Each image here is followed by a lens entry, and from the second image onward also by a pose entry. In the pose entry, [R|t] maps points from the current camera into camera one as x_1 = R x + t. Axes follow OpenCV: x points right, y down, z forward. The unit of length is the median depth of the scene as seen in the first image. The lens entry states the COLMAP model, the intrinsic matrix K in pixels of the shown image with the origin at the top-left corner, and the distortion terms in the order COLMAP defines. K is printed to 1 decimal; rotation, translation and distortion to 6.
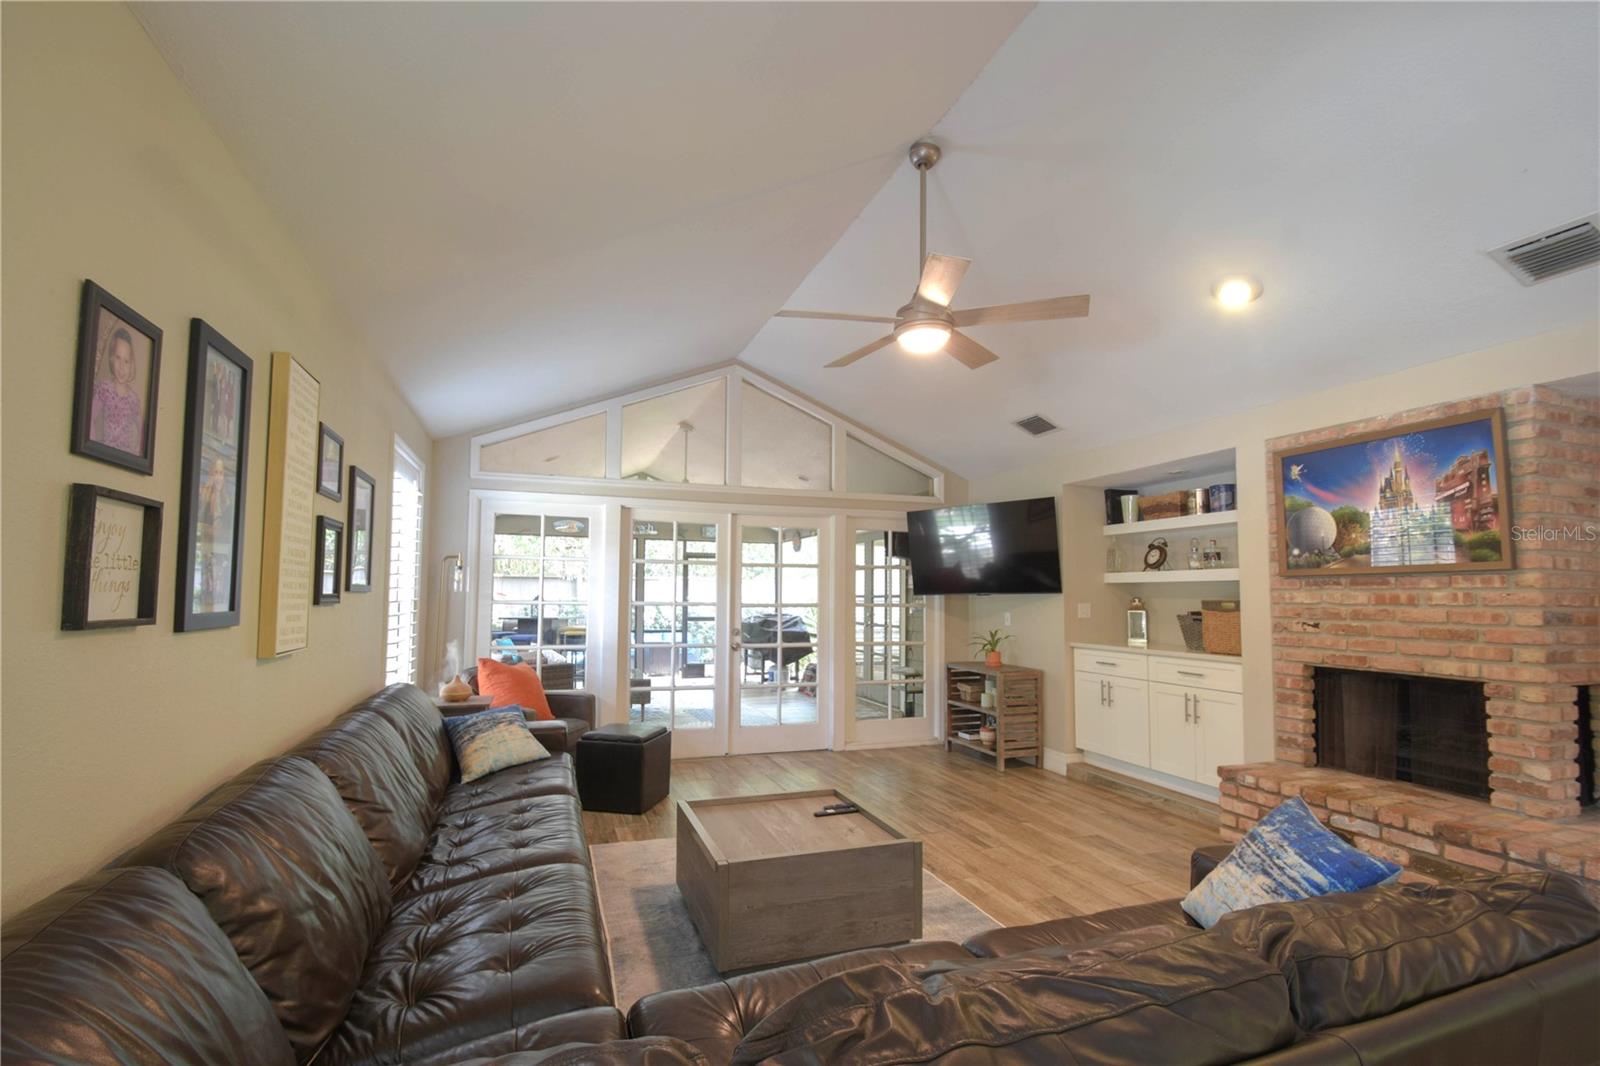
lens RADIAL K [[698.2, 0, 777.5], [0, 698.2, 558.3], [0, 0, 1]] dist [0.010867, -0.014601]
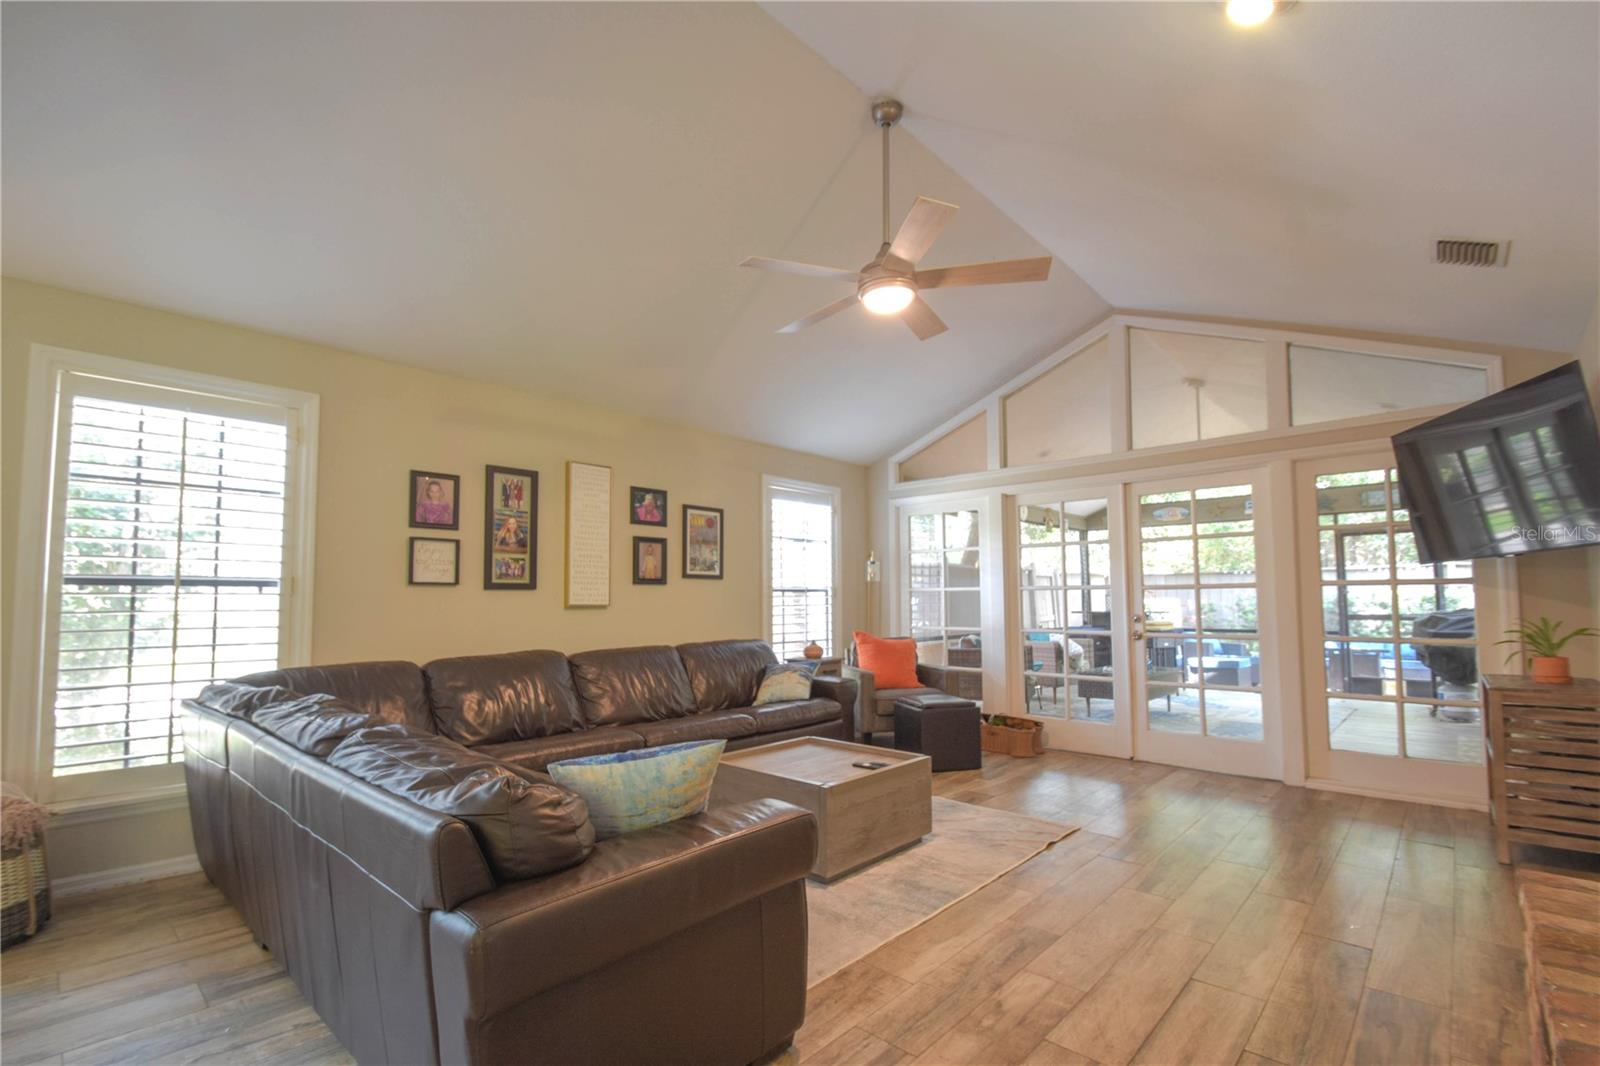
lens RADIAL K [[711.9, 0, 778.1], [0, 711.9, 559.1], [0, 0, 1]] dist [0.015320, -0.016441]
pose [[0.466824, -0.064991, -0.881959, 0.900113], [0.056476, 0.997451, -0.043609, 0.078406], [0.882545, -0.029451, 0.469305, 0.339916]]
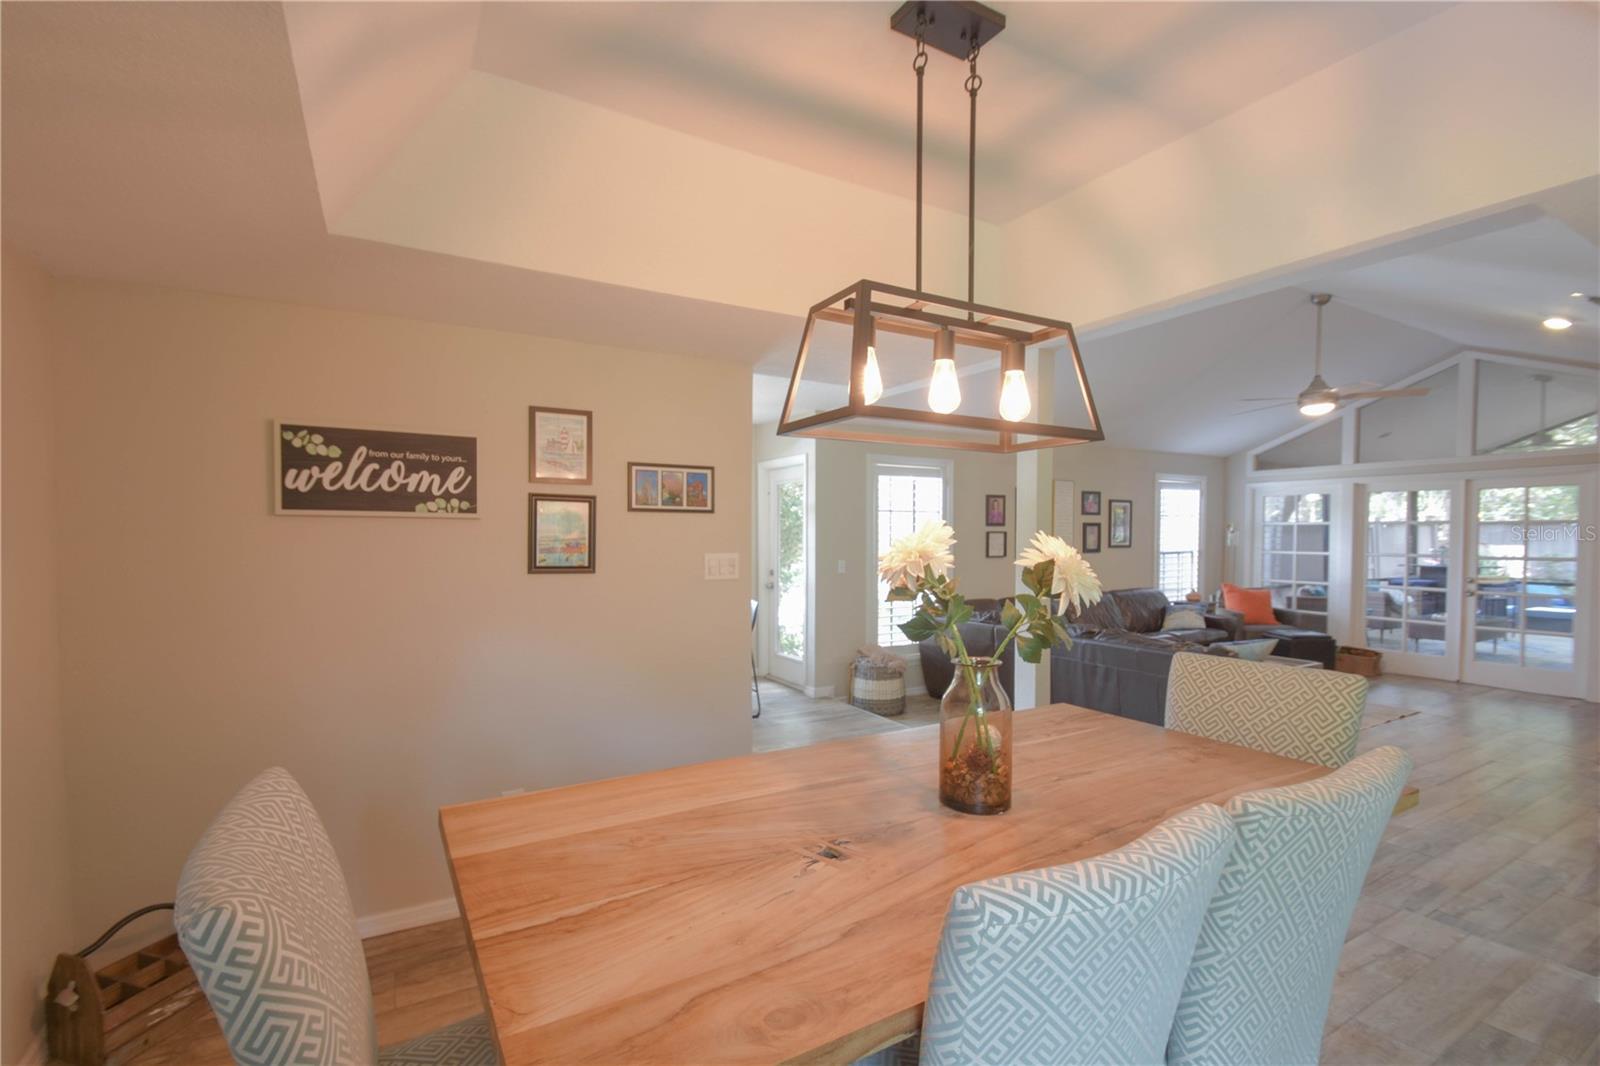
lens RADIAL K [[711.9, 0, 778.1], [0, 711.9, 559.1], [0, 0, 1]] dist [0.015320, -0.016441]
pose [[0.184048, 0.025774, -0.982579, 1.565759], [0.055289, 0.997802, 0.036530, -0.067315], [0.981361, -0.061049, 0.182219, -0.621525]]
